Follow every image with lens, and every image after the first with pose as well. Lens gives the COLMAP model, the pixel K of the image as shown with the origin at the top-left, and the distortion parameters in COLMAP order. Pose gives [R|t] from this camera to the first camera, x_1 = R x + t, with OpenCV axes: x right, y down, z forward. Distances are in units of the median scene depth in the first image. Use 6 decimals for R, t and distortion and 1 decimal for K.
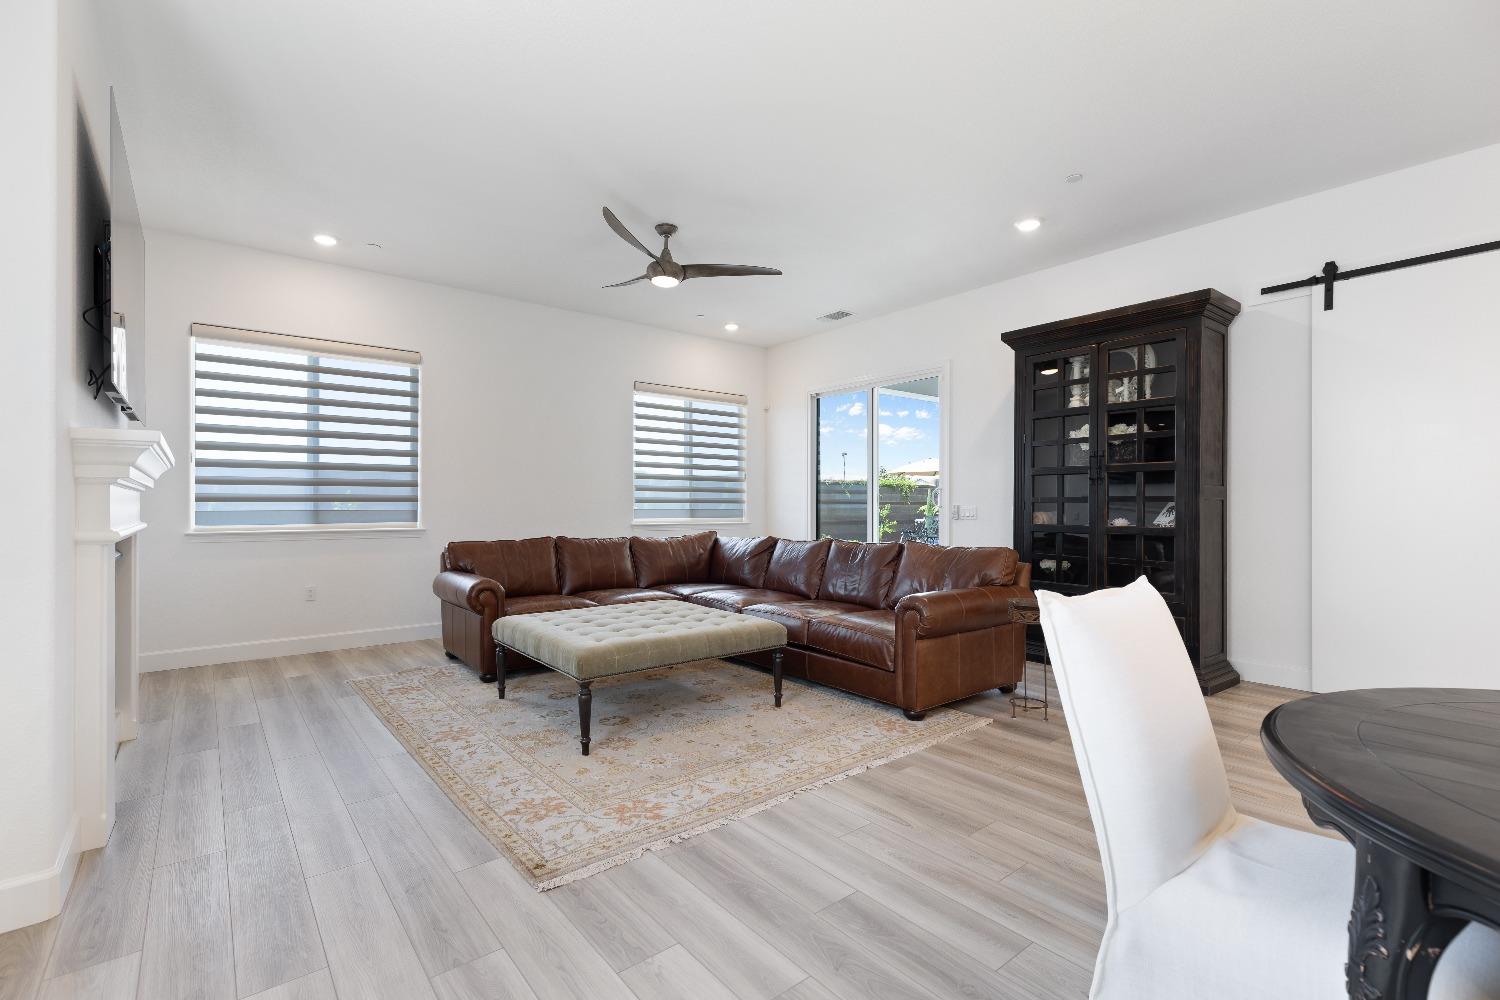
lens RADIAL K [[677.6, 0, 751.1], [0, 677.6, 503.4], [0, 0, 1]] dist [0.001567, 0.000038]
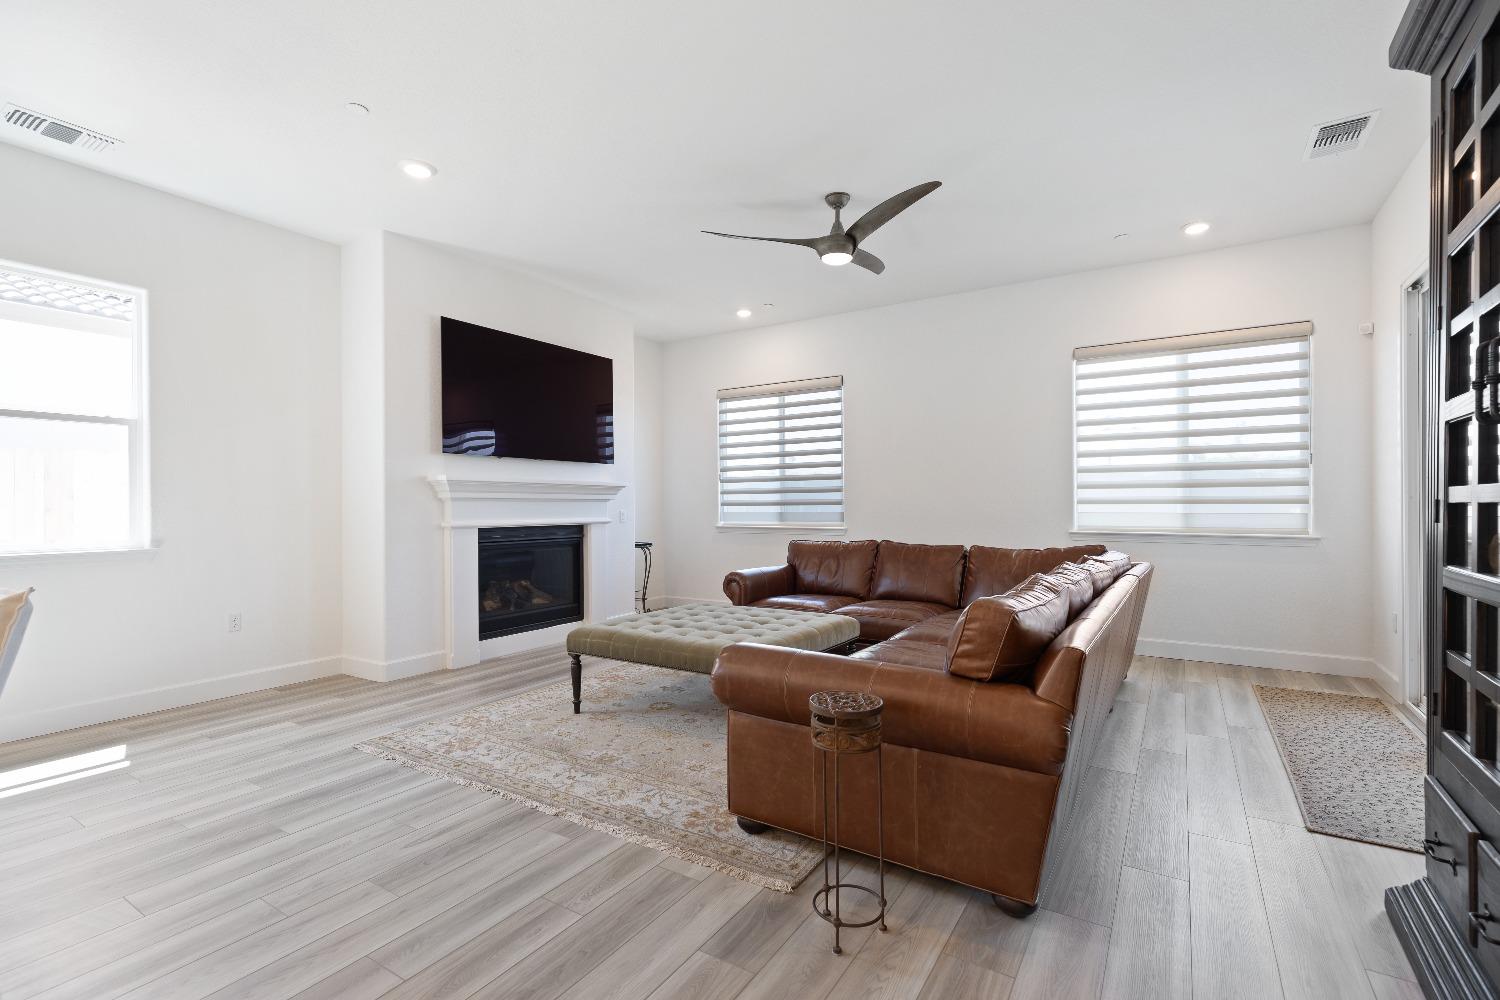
lens RADIAL K [[673.8, 0, 758.0], [0, 673.8, 509.0], [0, 0, 1]] dist [0.005373, 0.000146]
pose [[0.319315, 0.002868, -0.947644, 0.949992], [0.007991, 0.999952, 0.005719, -0.005947], [0.947615, -0.009399, 0.319277, 0.854963]]
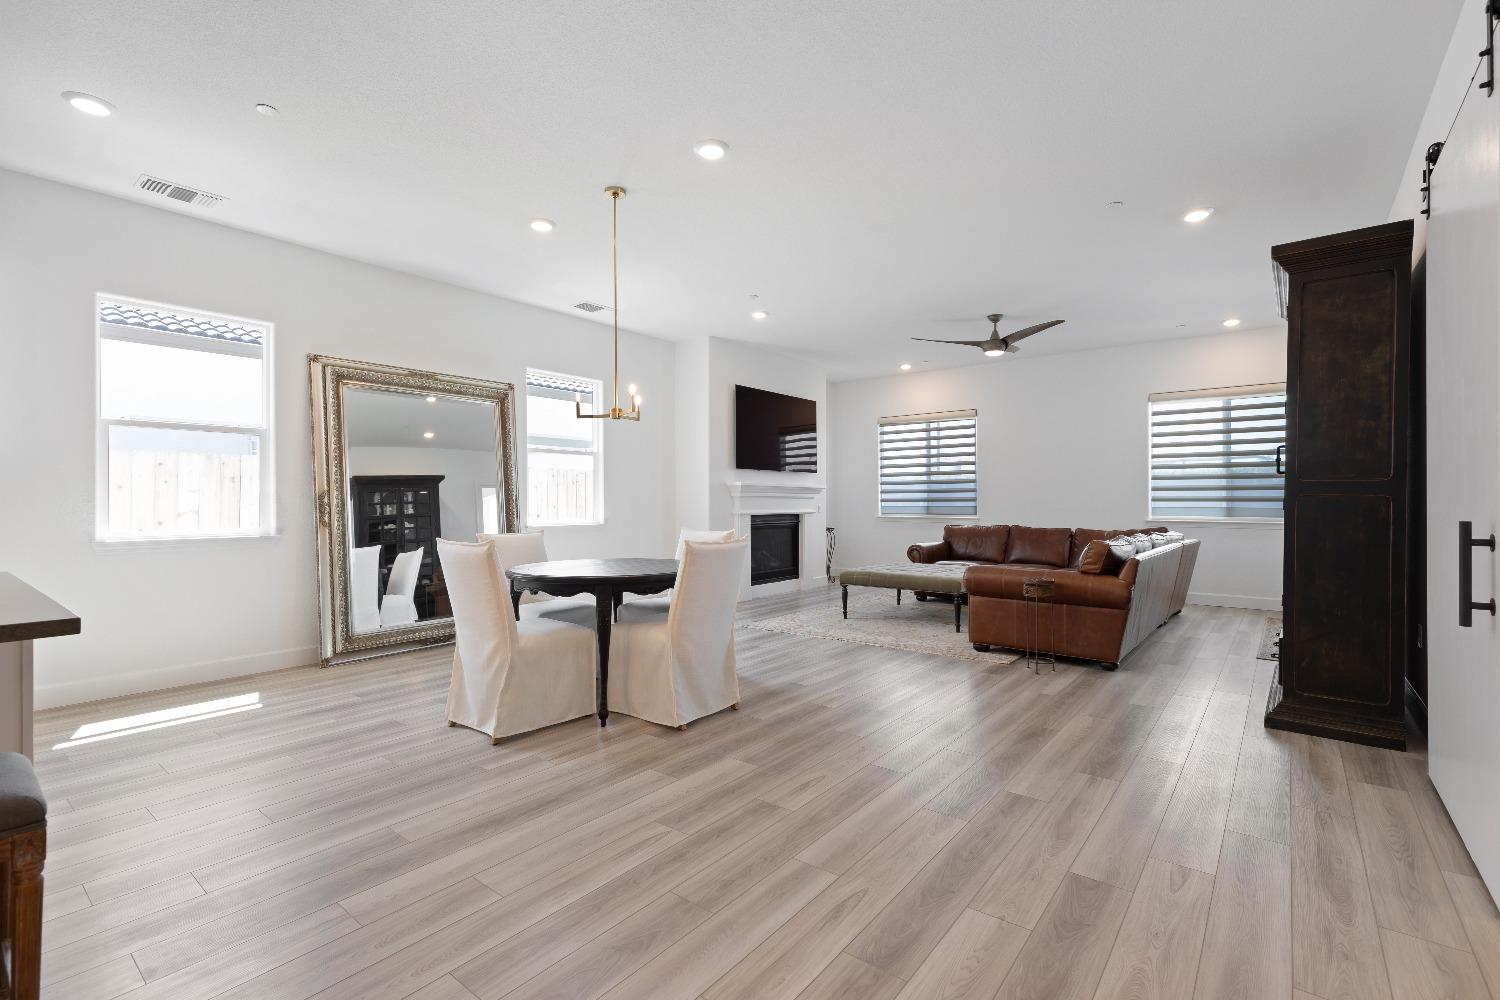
lens RADIAL K [[677.6, 0, 751.1], [0, 677.6, 503.4], [0, 0, 1]] dist [0.001567, 0.000038]
pose [[0.211044, 0.002052, -0.977474, 1.684768], [0.004227, 0.999987, 0.003012, -0.008279], [0.977467, -0.004768, 0.211033, 0.228563]]
